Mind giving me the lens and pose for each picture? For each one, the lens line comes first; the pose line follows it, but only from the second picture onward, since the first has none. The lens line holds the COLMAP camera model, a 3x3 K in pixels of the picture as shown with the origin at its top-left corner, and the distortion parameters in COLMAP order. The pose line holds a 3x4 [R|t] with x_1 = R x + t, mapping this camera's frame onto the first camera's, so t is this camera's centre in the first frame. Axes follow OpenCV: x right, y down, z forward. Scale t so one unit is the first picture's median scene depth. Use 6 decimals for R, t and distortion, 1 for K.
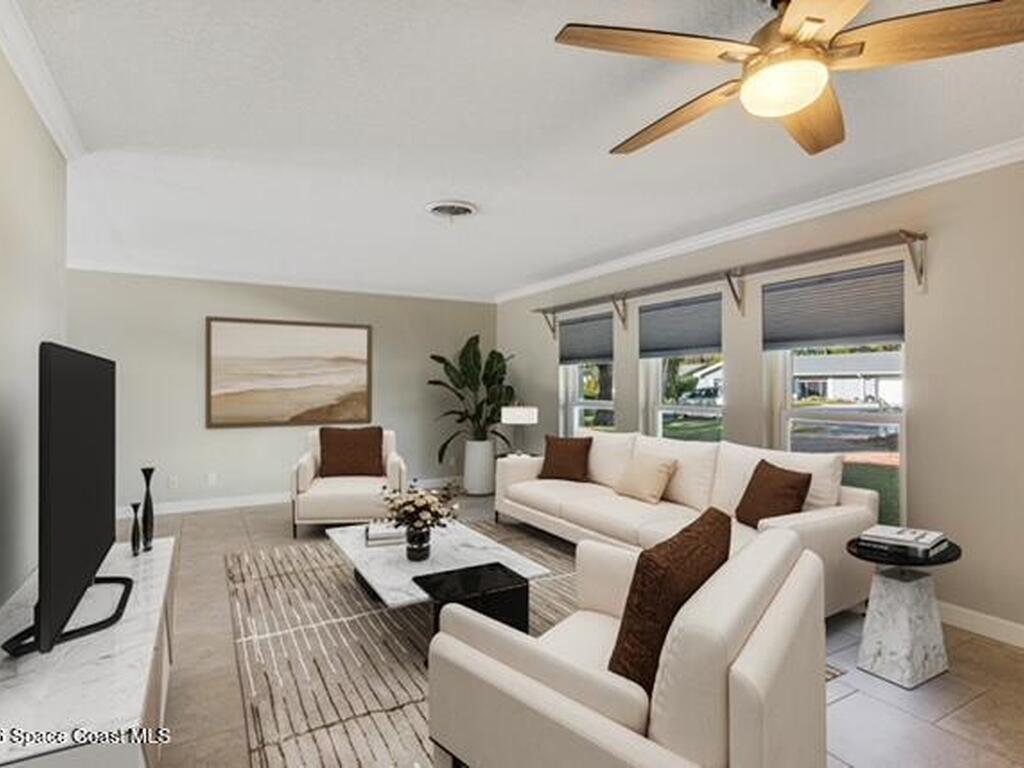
lens RADIAL K [[500.2, 0, 514.2], [0, 500.2, 385.4], [0, 0, 1]] dist [0.001933, 0.001260]
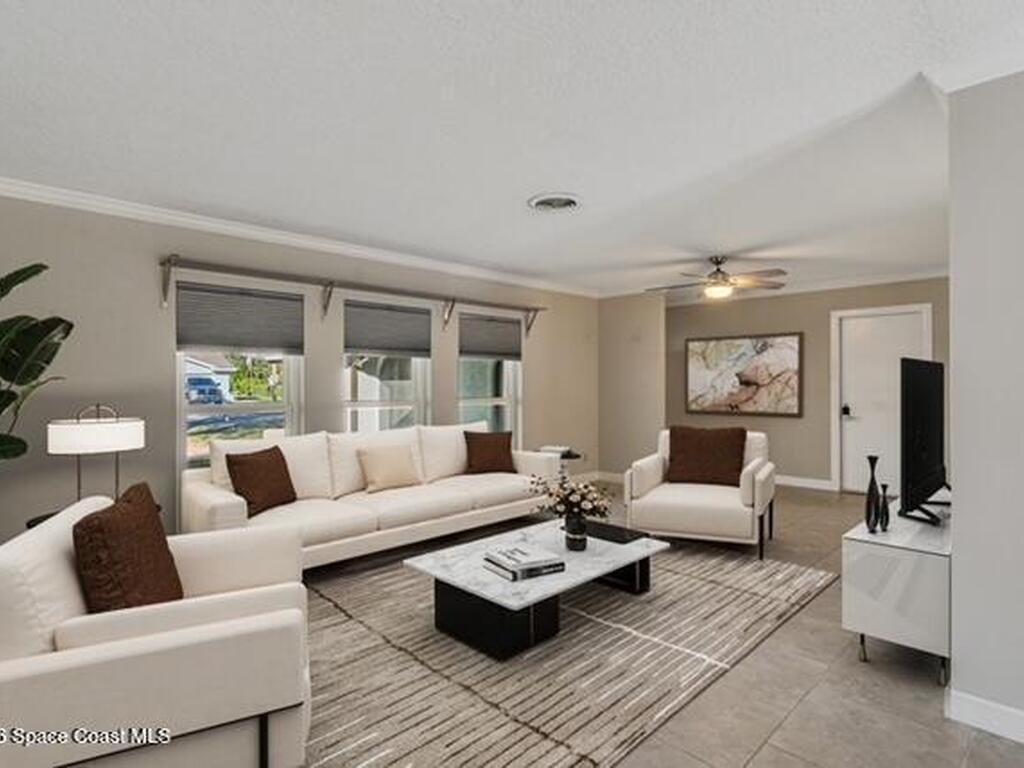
lens RADIAL K [[500.2, 0, 514.2], [0, 500.2, 385.4], [0, 0, 1]] dist [0.001933, 0.001260]
pose [[-0.170701, -0.001504, 0.985322, -1.219563], [0.005445, 0.999982, 0.002470, 0.012038], [-0.985308, 0.005787, -0.170690, 1.366365]]
